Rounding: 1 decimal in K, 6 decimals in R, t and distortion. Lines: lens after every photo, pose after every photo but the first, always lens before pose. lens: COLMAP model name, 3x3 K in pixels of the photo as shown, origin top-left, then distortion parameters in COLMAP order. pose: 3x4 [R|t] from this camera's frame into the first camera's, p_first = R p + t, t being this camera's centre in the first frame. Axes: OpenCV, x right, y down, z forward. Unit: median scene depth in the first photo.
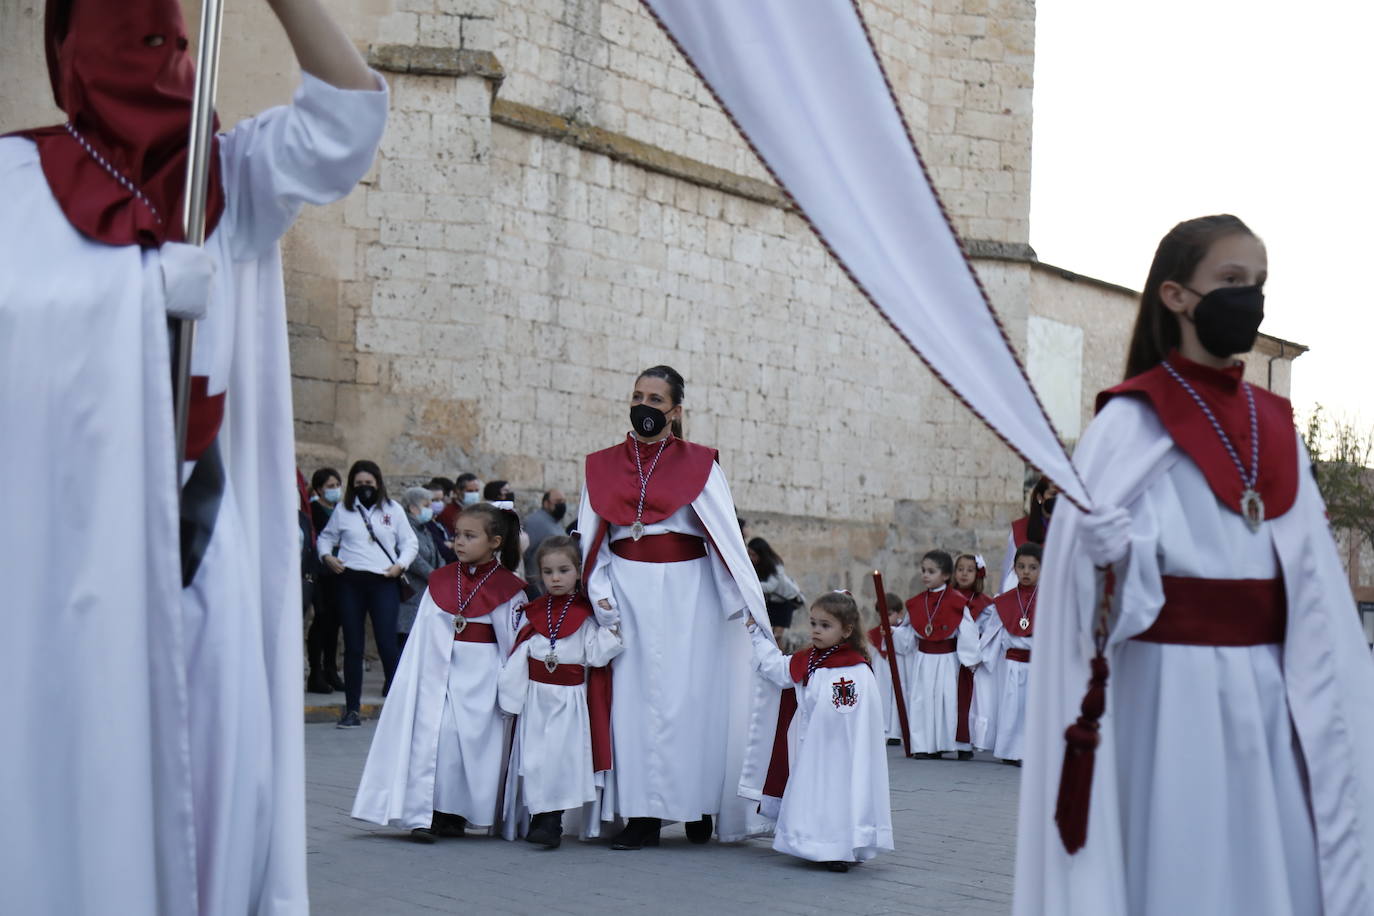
lens RADIAL K [[2136.2, 0, 686.5], [0, 2136.2, 495.7], [0, 0, 1]] dist [0.018126, -0.035670]
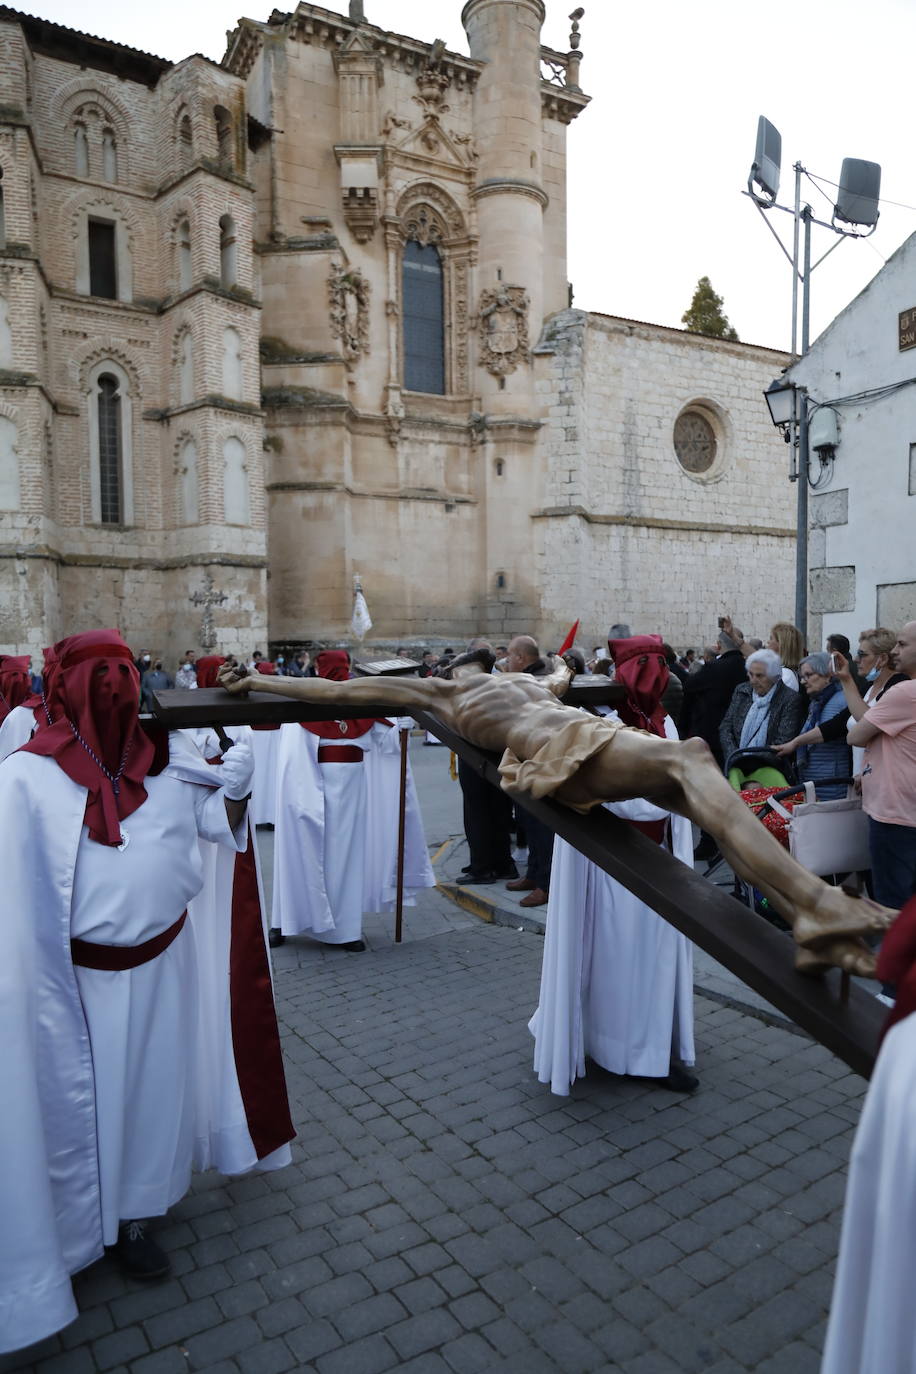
lens RADIAL K [[905.5, 0, 463.3], [0, 905.5, 685.0], [0, 0, 1]] dist [-0.001432, 0.006687]
pose [[0.894971, -0.024291, -0.445462, 0.281163], [0.058807, 0.996227, 0.063824, -0.041798], [0.442231, -0.083317, 0.893023, -0.197703]]
